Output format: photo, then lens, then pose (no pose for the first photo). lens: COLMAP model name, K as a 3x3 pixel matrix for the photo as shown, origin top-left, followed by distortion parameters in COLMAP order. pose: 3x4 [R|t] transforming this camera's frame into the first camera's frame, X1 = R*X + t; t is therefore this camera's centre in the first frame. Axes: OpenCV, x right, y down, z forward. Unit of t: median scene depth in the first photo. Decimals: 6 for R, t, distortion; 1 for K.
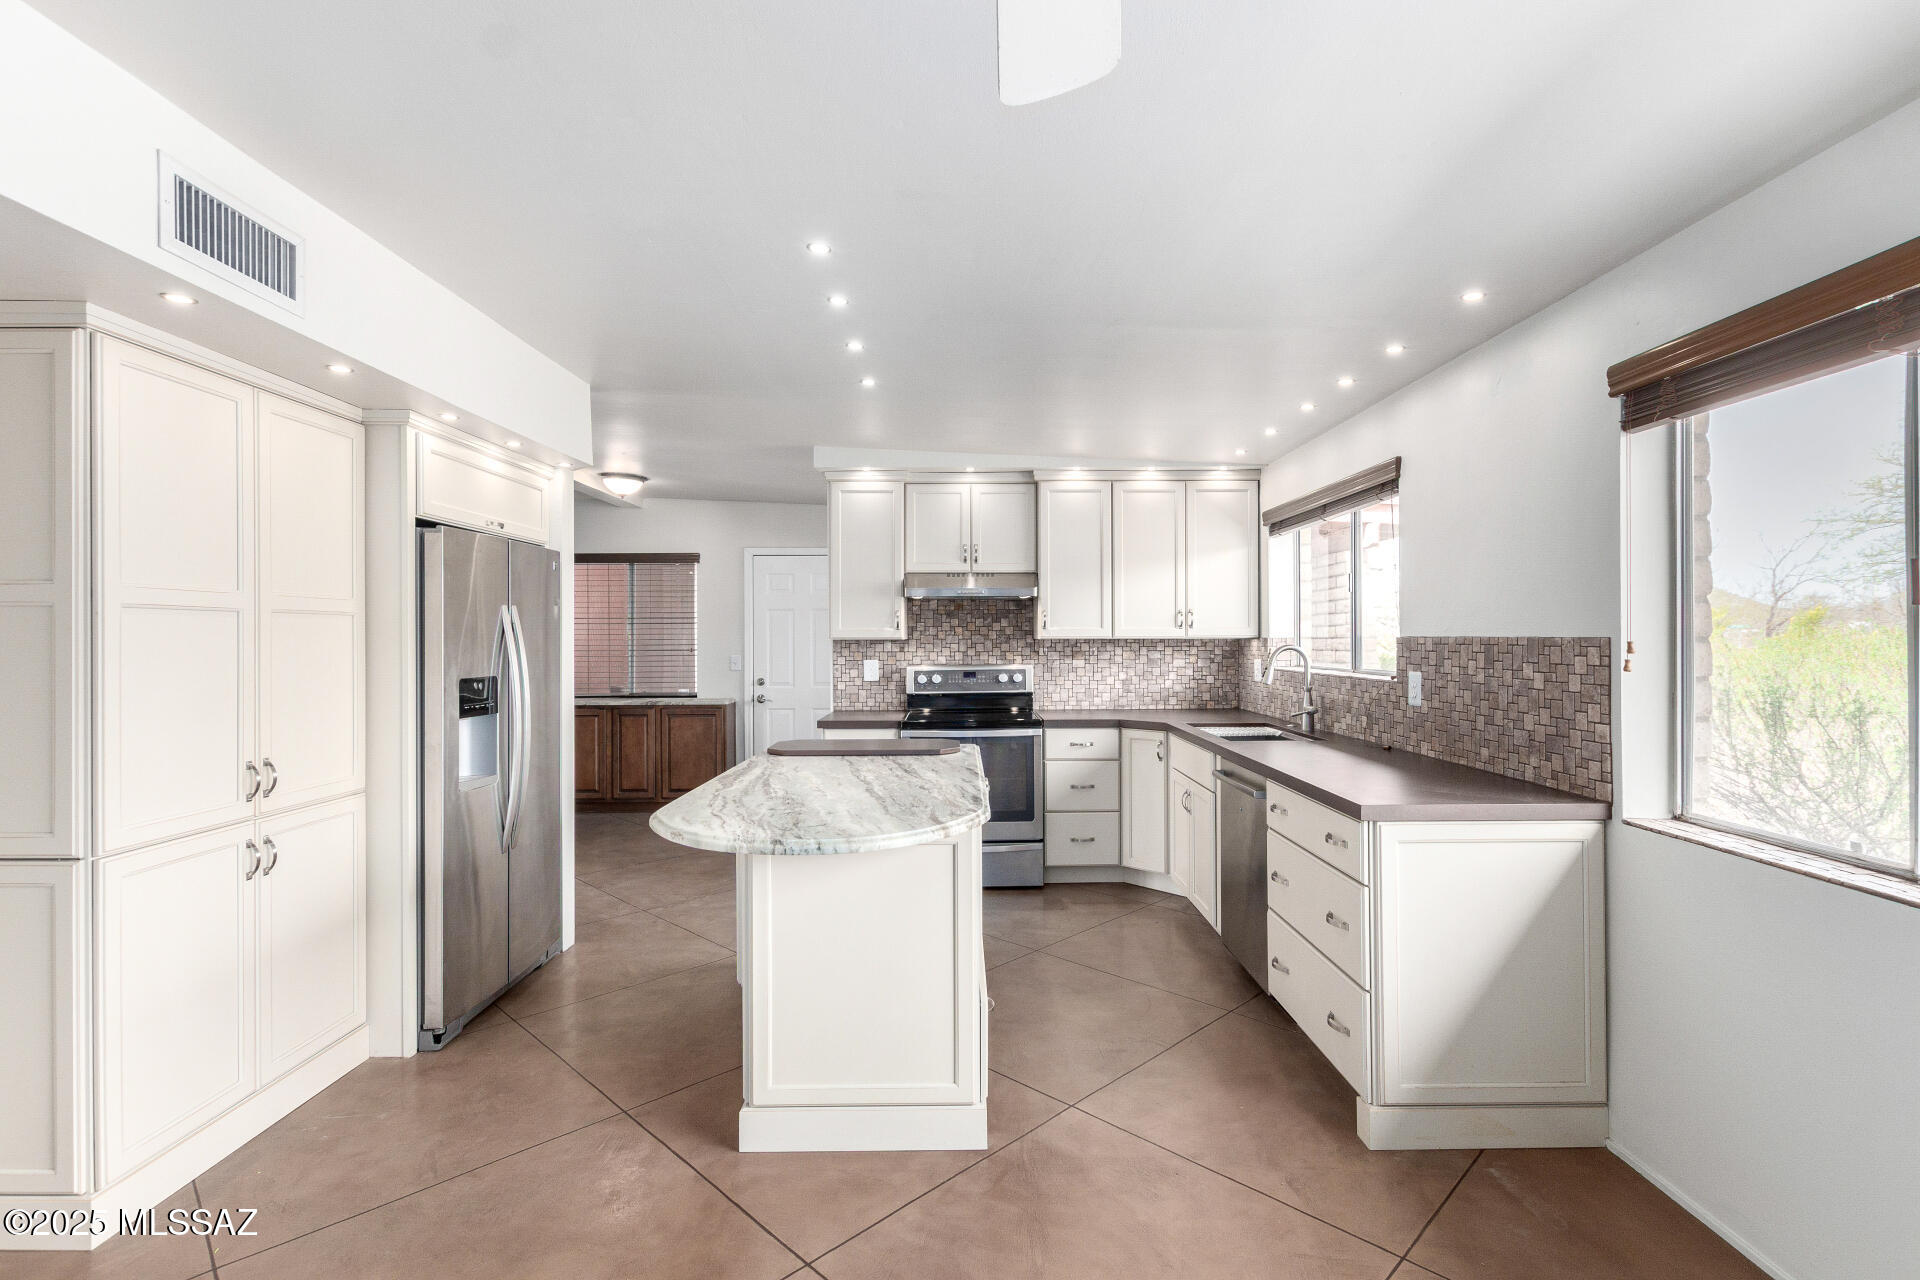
lens RADIAL K [[904.9, 0, 960.0], [0, 904.9, 640.0], [0, 0, 1]] dist [0.000219, -0.000238]
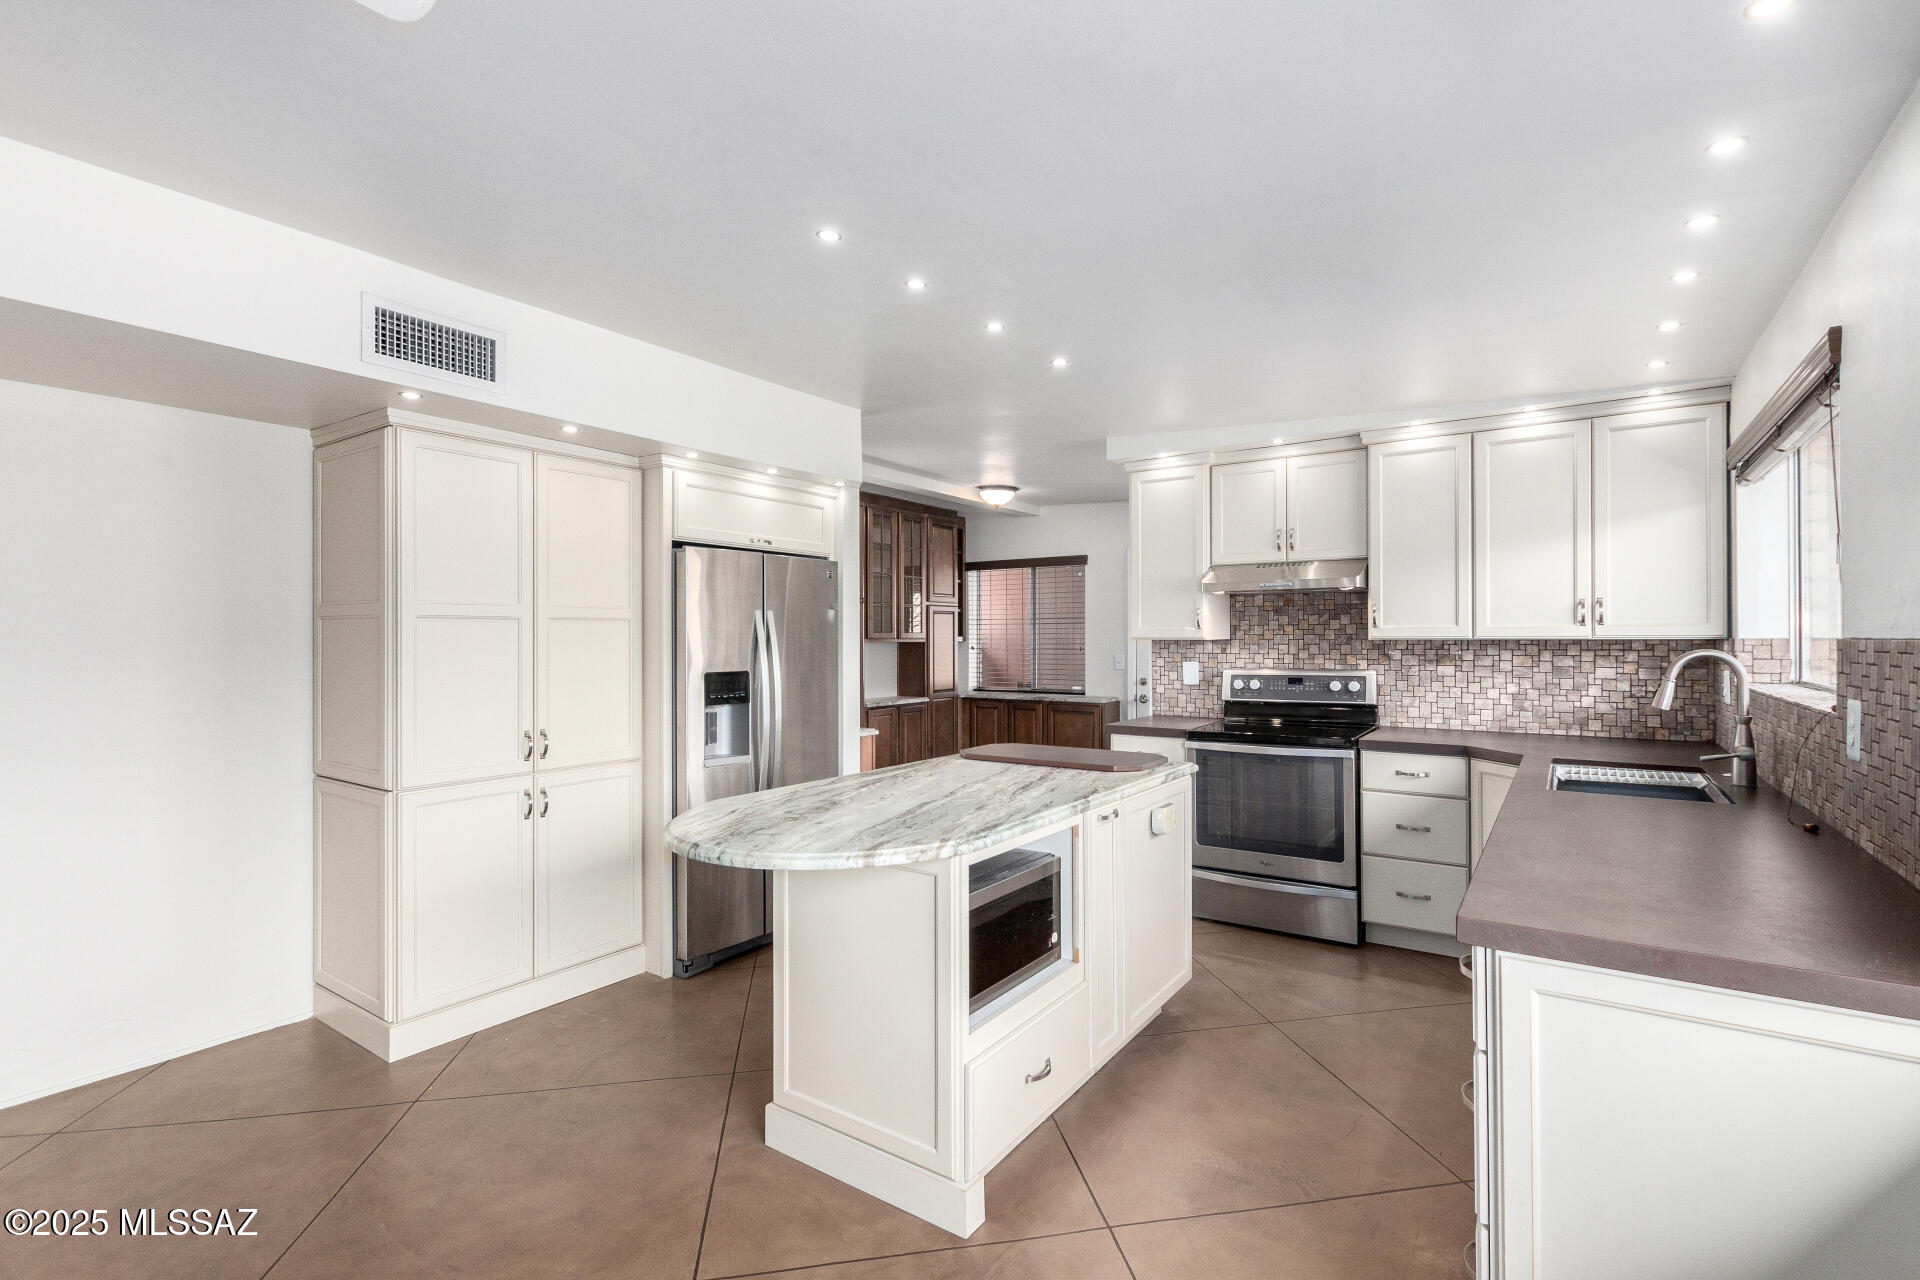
lens RADIAL K [[867.8, 0, 967.4], [0, 867.8, 638.6], [0, 0, 1]] dist [-0.000637, -0.000232]
pose [[0.819656, 0.001211, -0.572854, 0.234817], [-0.001026, 0.999999, 0.000646, -0.001987], [0.572855, 0.000058, 0.819657, 0.155061]]
